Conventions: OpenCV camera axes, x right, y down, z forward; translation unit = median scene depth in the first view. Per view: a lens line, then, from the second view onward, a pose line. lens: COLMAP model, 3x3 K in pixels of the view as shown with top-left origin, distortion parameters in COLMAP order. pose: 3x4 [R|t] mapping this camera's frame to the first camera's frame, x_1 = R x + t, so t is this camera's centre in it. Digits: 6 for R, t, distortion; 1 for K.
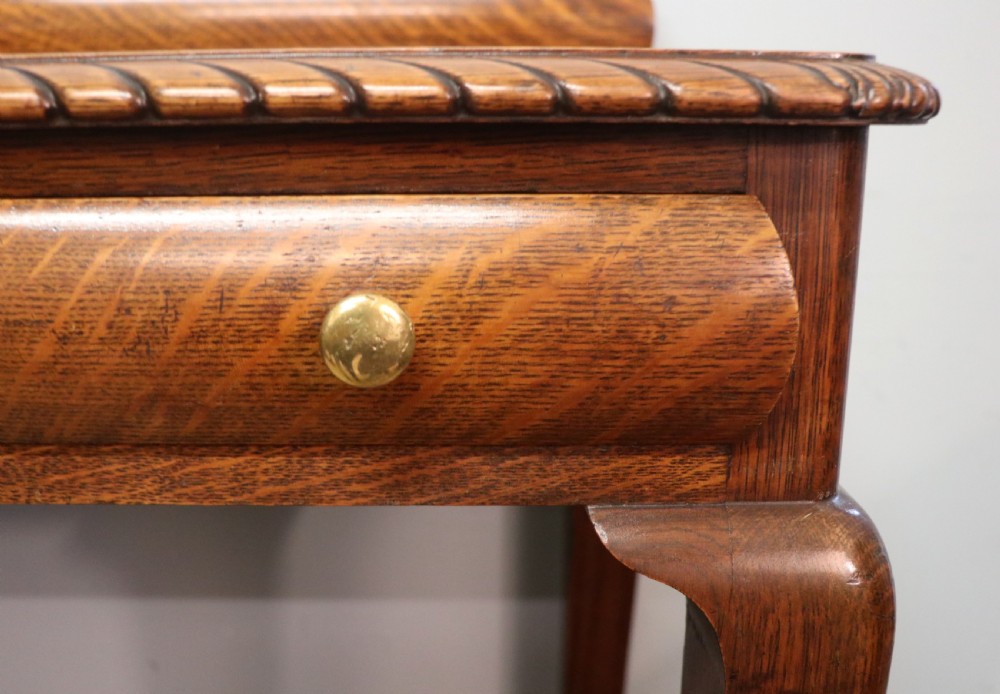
lens RADIAL K [[1030.3, 0, 450.8], [0, 1030.3, 350.5], [0, 0, 1]] dist [-0.101774, 0.000000]
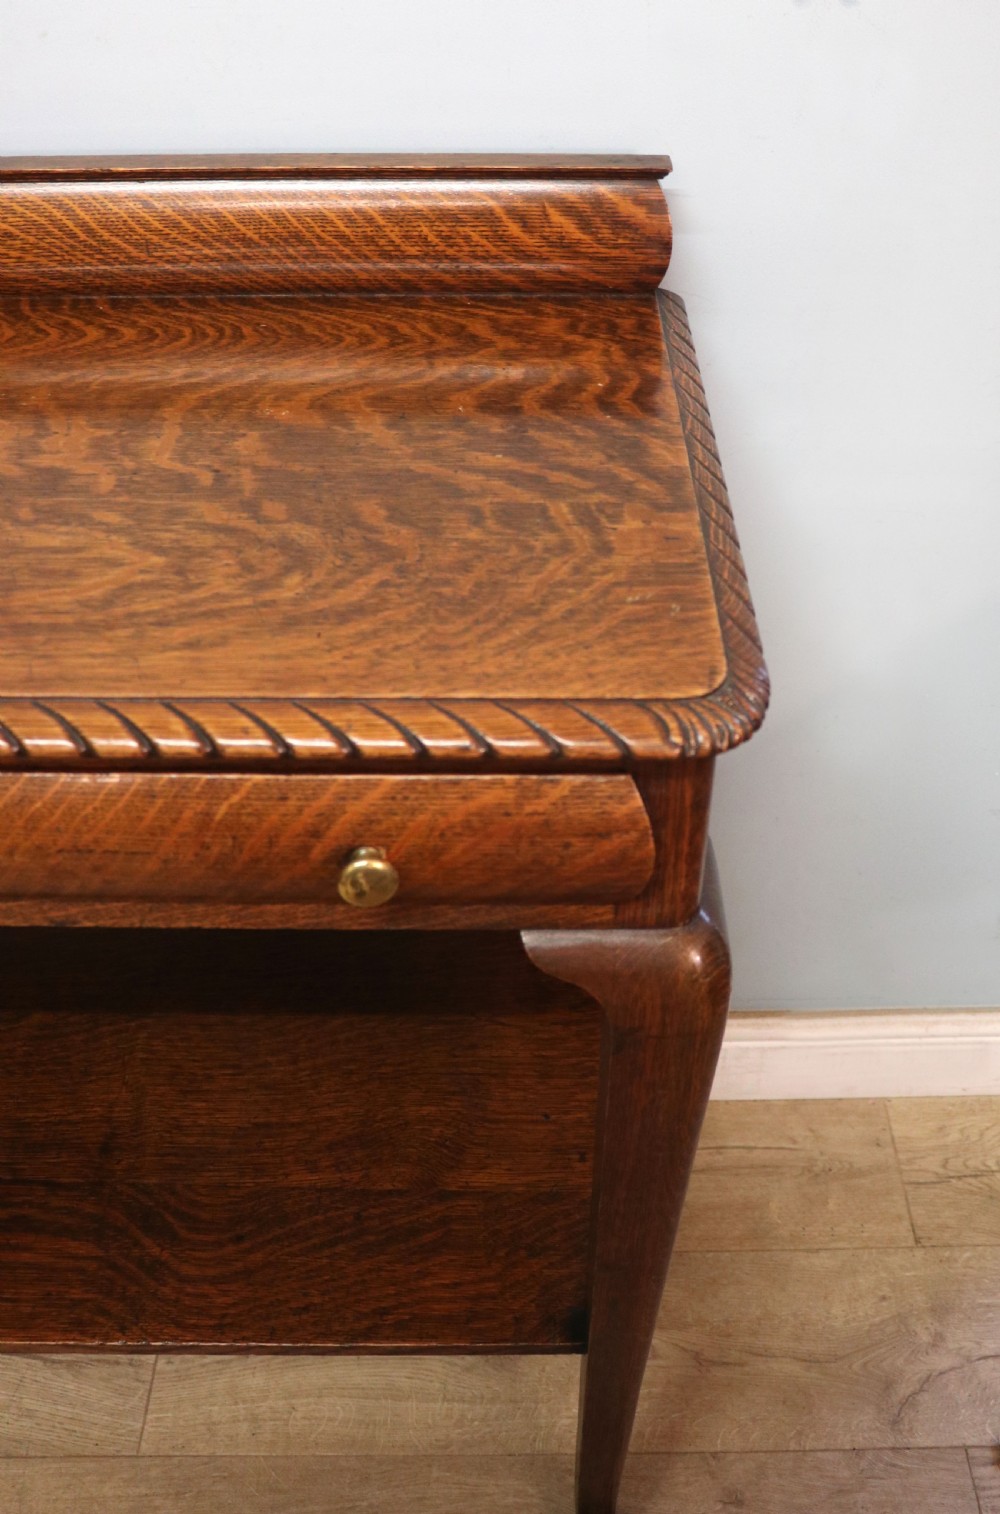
lens RADIAL K [[1487.4, 0, 539.8], [0, 1487.4, 613.9], [0, 0, 1]] dist [-0.115728, 0.000000]
pose [[0.999881, 0.003010, 0.015112, 0.138349], [-0.008351, 0.930054, 0.367329, -1.155663], [-0.012950, -0.367411, 0.929968, -0.897181]]
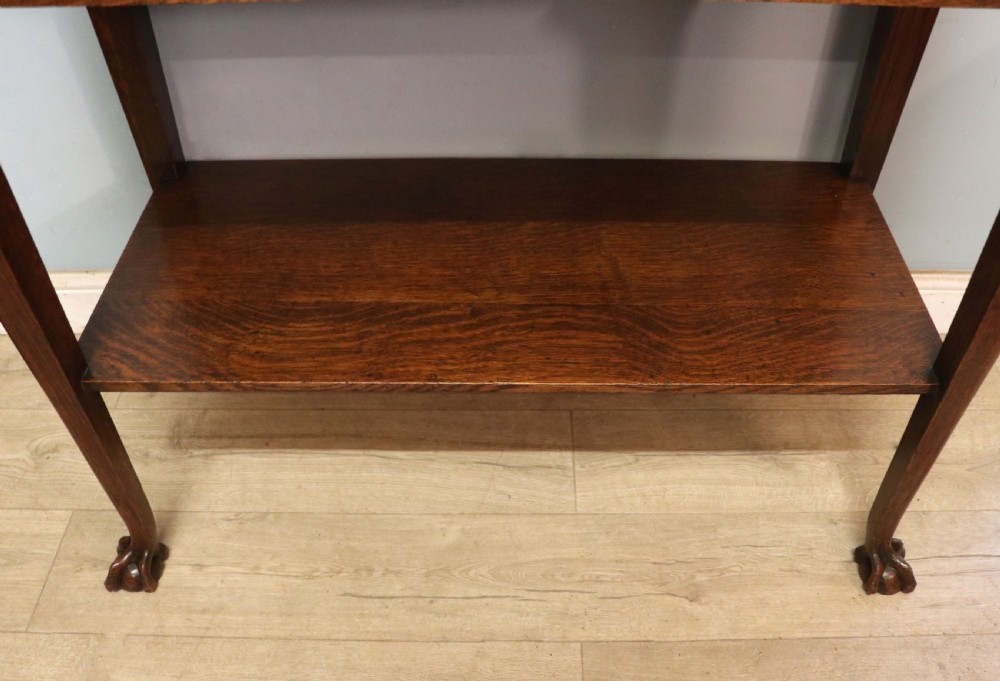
lens RADIAL K [[917.8, 0, 516.0], [0, 917.8, 383.1], [0, 0, 1]] dist [-0.124847, 0.000000]
pose [[0.999975, 0.007081, -0.000516, -1.191256], [-0.005692, 0.842901, 0.538039, -0.191940], [0.004245, -0.538022, 0.842920, -1.189350]]
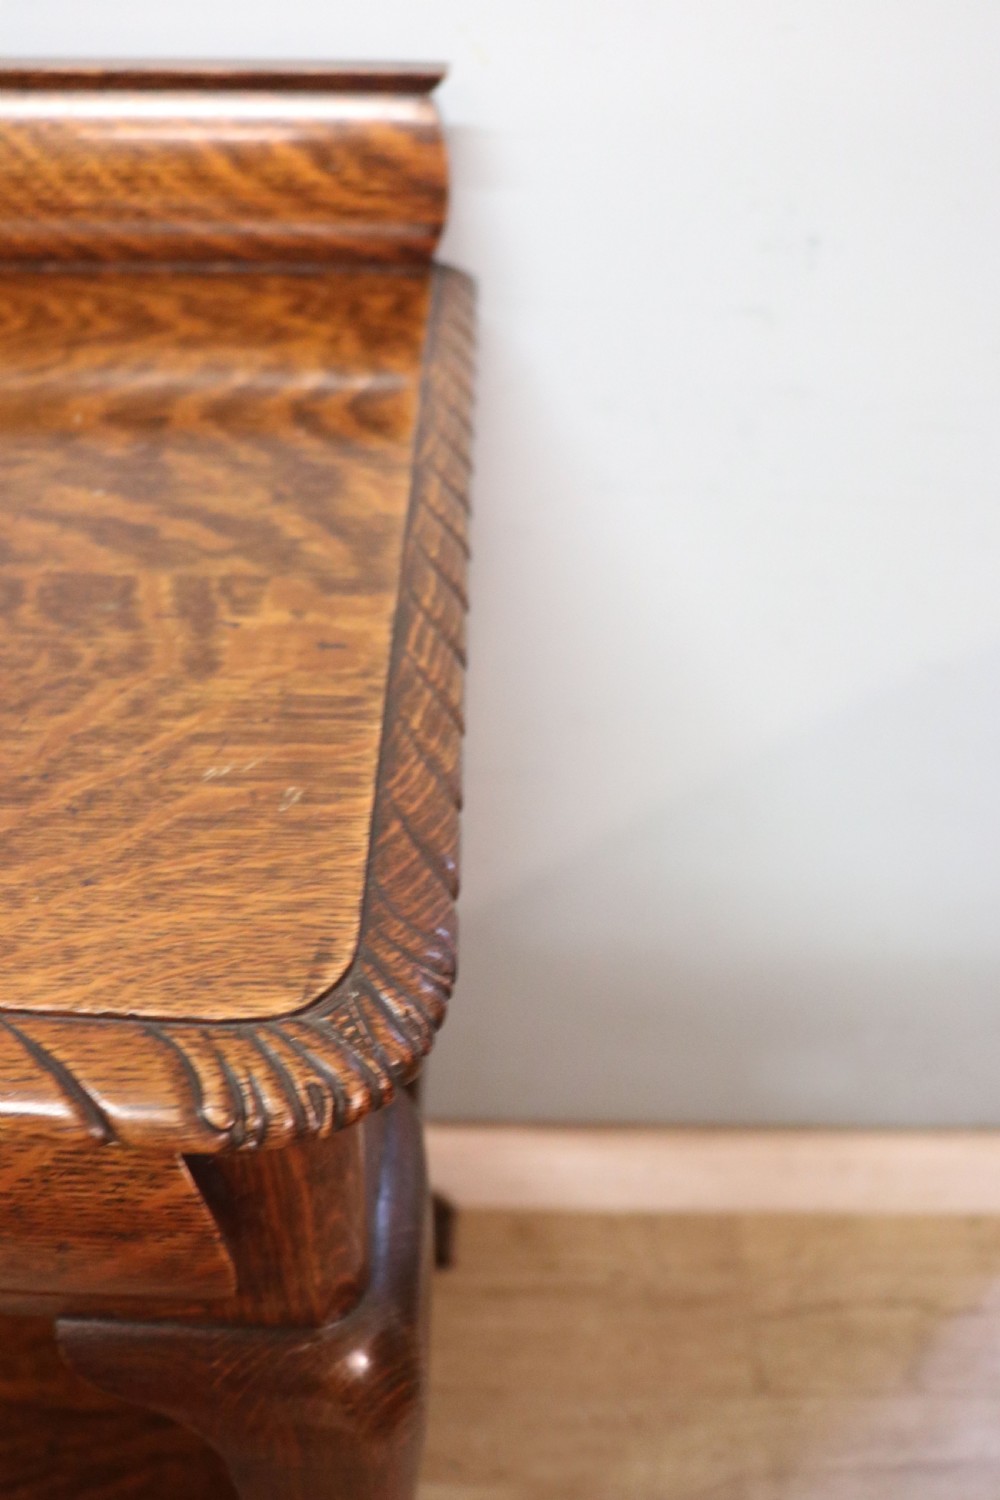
lens RADIAL K [[1259.0, 0, 456.1], [0, 1259.0, 738.1], [0, 0, 1]] dist [-0.144103, 0.081078]
pose [[0.999564, 0.029010, -0.005516, 0.507267], [-0.023521, 0.895088, 0.445269, -0.819286], [0.017855, -0.444945, 0.895380, 0.334557]]
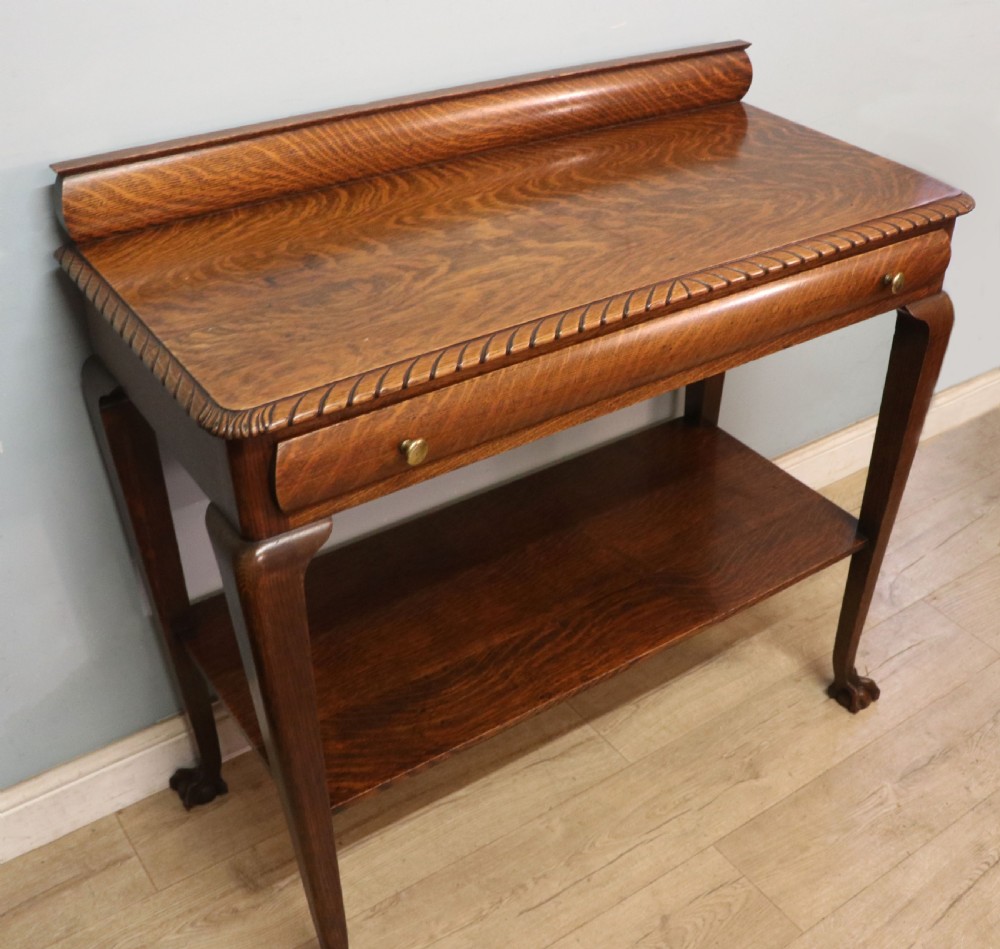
lens RADIAL K [[1207.3, 0, 579.5], [0, 1207.3, 494.7], [0, 0, 1]] dist [-0.129371, 0.000000]
pose [[0.802283, -0.320168, 0.503821, -3.851858], [0.102371, 0.905289, 0.412278, -1.366435], [-0.588101, -0.279187, 0.759073, -2.232183]]
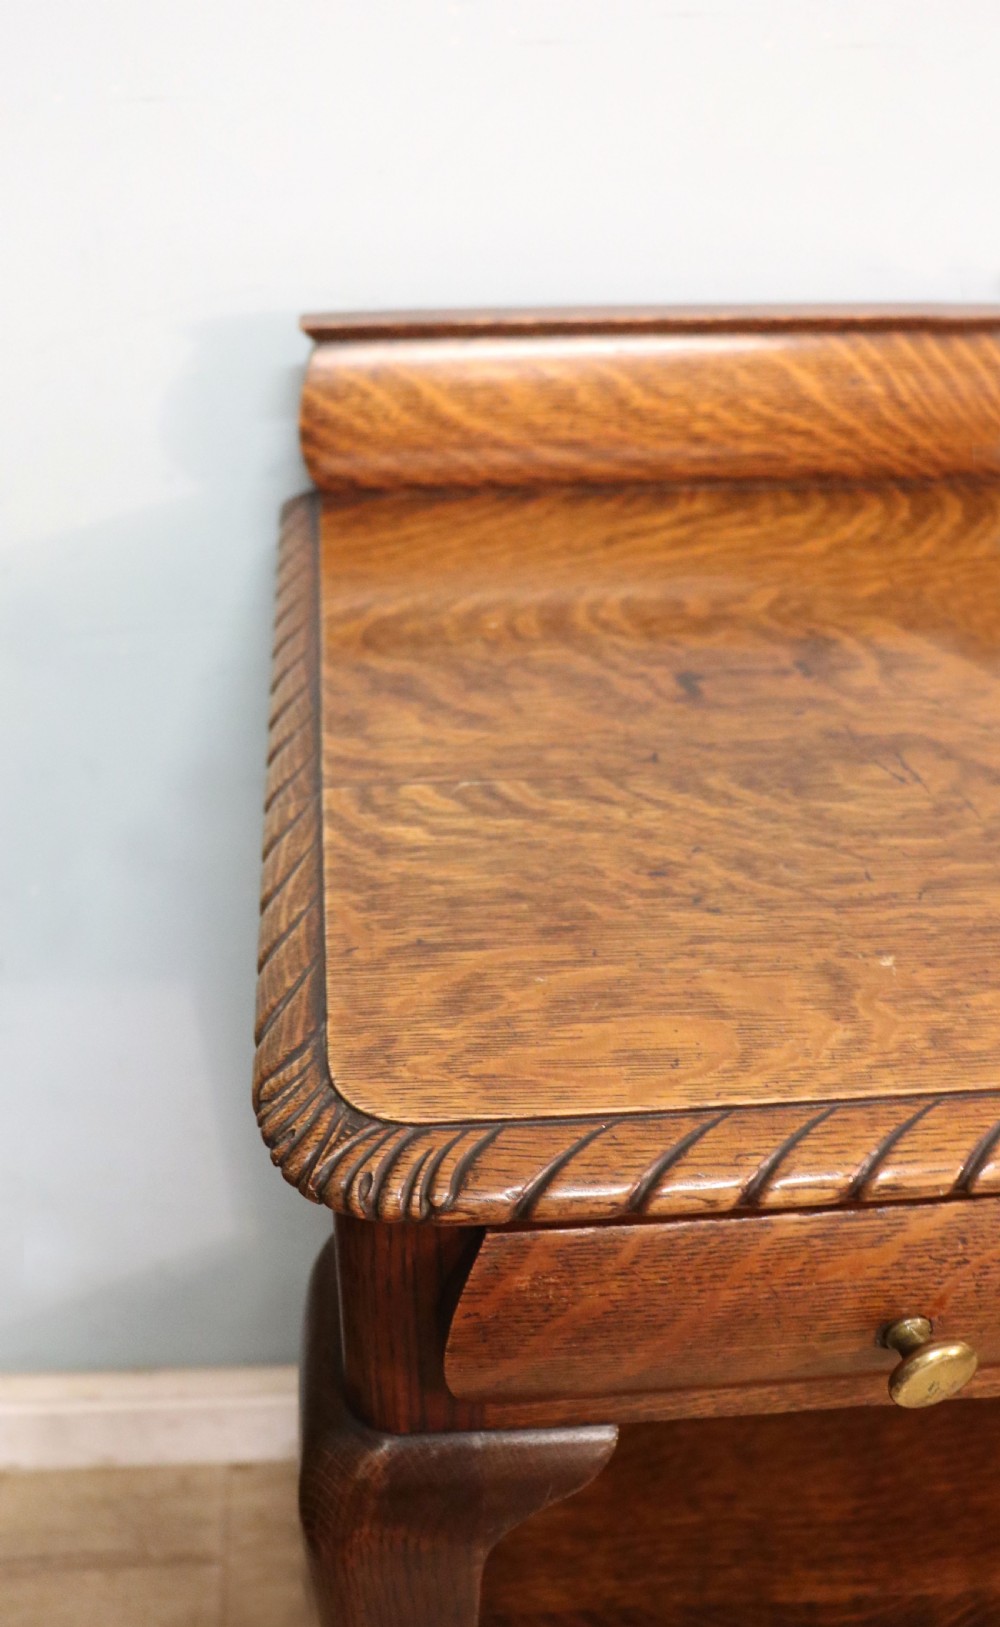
lens RADIAL K [[1458.7, 0, 360.9], [0, 1458.7, 795.9], [0, 0, 1]] dist [-0.136088, 0.010065]
pose [[0.999288, -0.035942, 0.011486, -2.854567], [0.030020, 0.941718, 0.335062, -0.950757], [-0.022860, -0.334478, 0.942126, -0.082023]]
